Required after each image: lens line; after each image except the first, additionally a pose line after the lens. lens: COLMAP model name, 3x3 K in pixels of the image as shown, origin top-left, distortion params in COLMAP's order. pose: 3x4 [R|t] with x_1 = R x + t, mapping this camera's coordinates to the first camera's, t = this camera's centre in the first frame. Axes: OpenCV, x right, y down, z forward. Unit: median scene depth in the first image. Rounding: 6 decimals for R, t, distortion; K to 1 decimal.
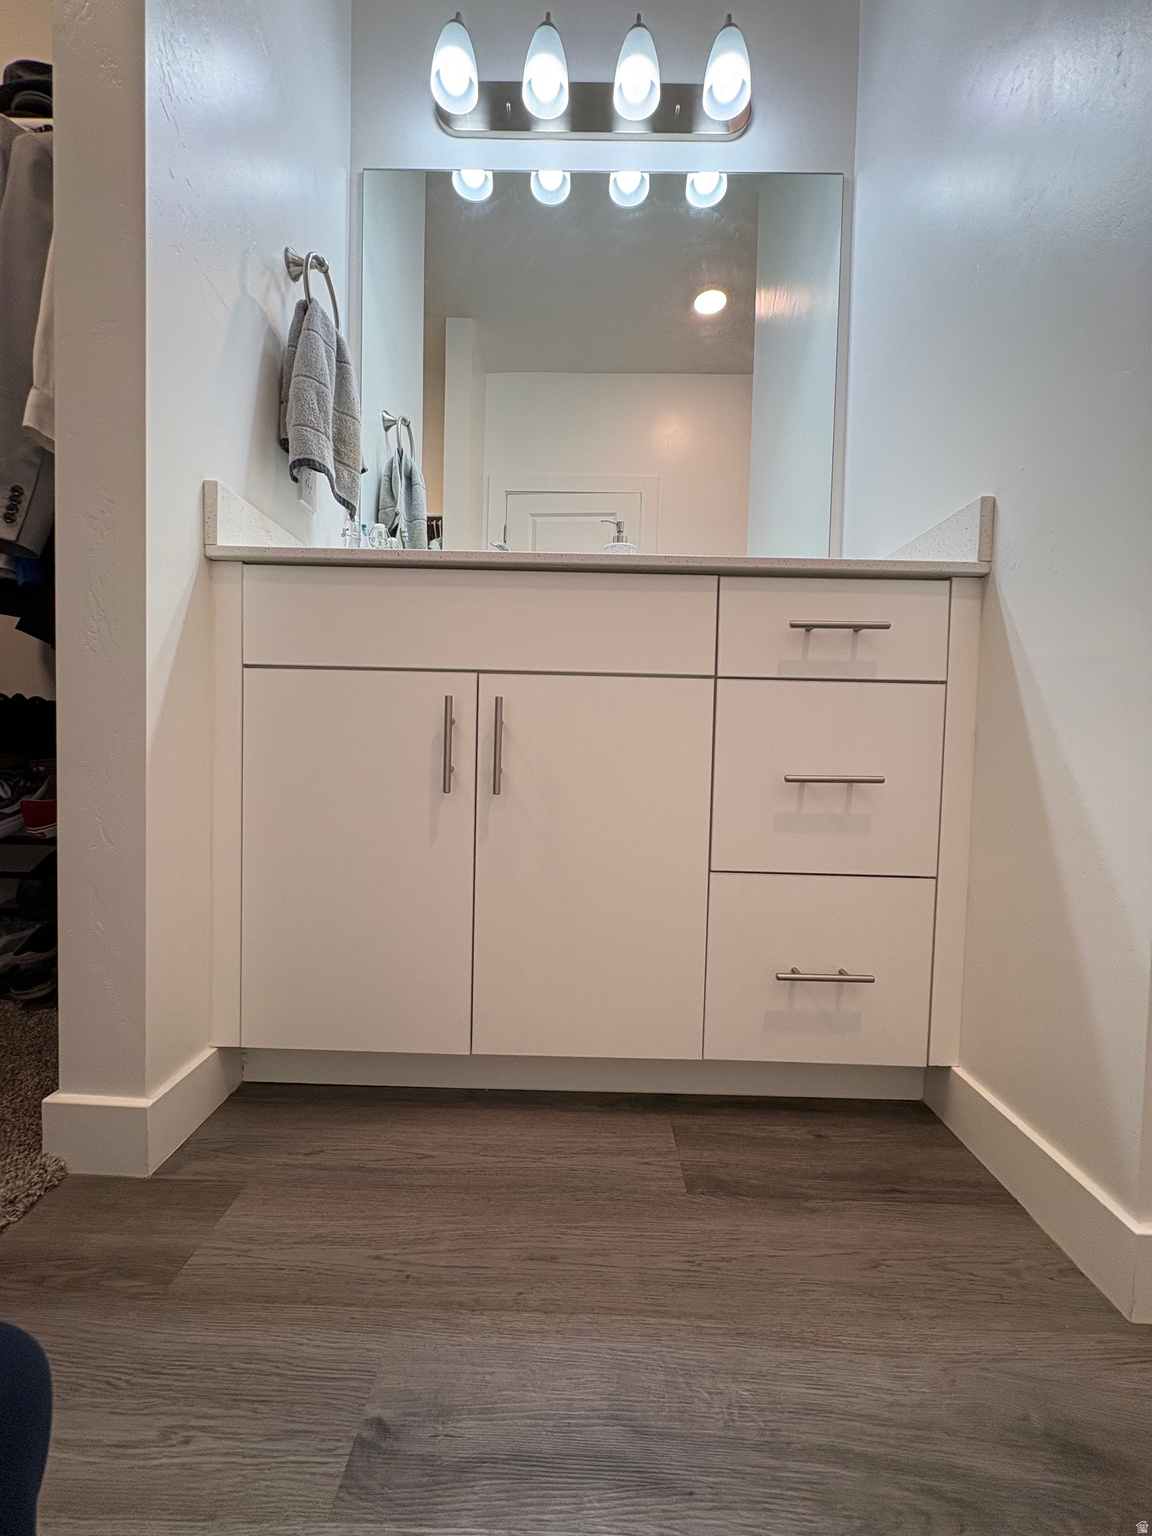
lens RADIAL K [[606.3, 0, 575.9], [0, 606.3, 767.0], [0, 0, 1]] dist [0.001040, 0.000164]
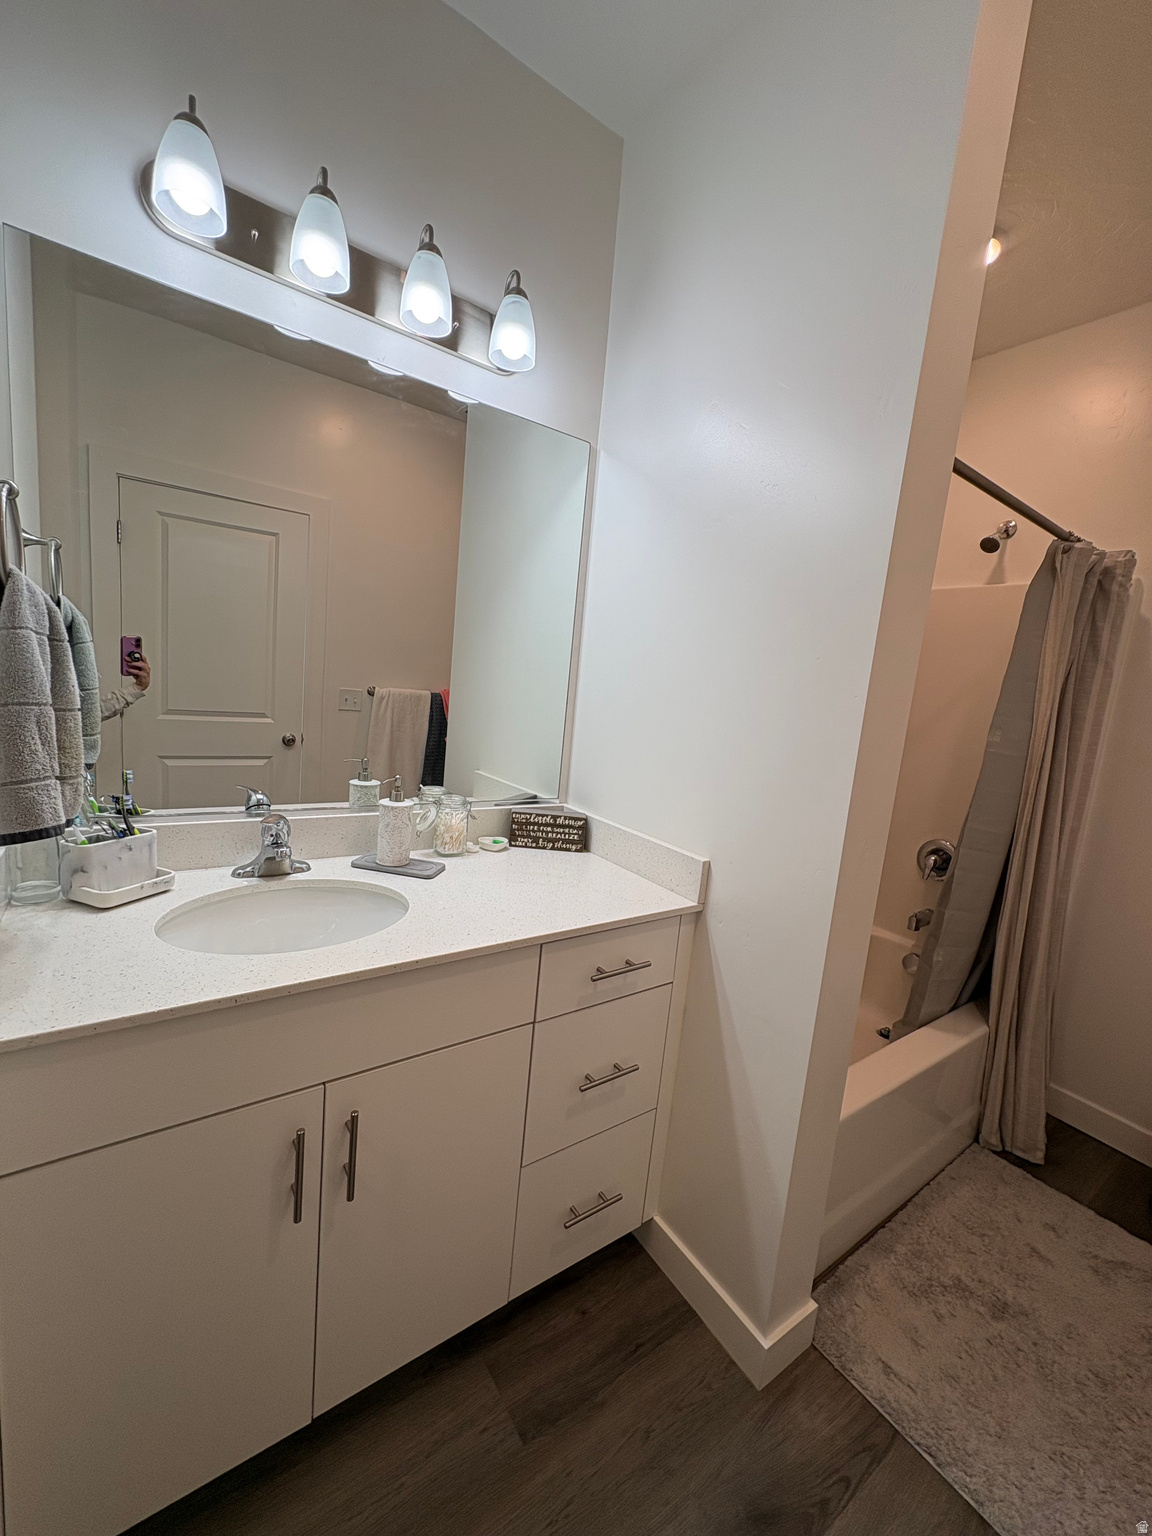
lens RADIAL K [[606.3, 0, 574.4], [0, 606.3, 779.6], [0, 0, 1]] dist [0.001040, 0.000164]
pose [[0.815966, -0.034178, 0.577088, -0.385074], [-0.050072, 0.990321, 0.129451, -0.796435], [-0.575927, -0.134524, 0.806357, 0.056335]]
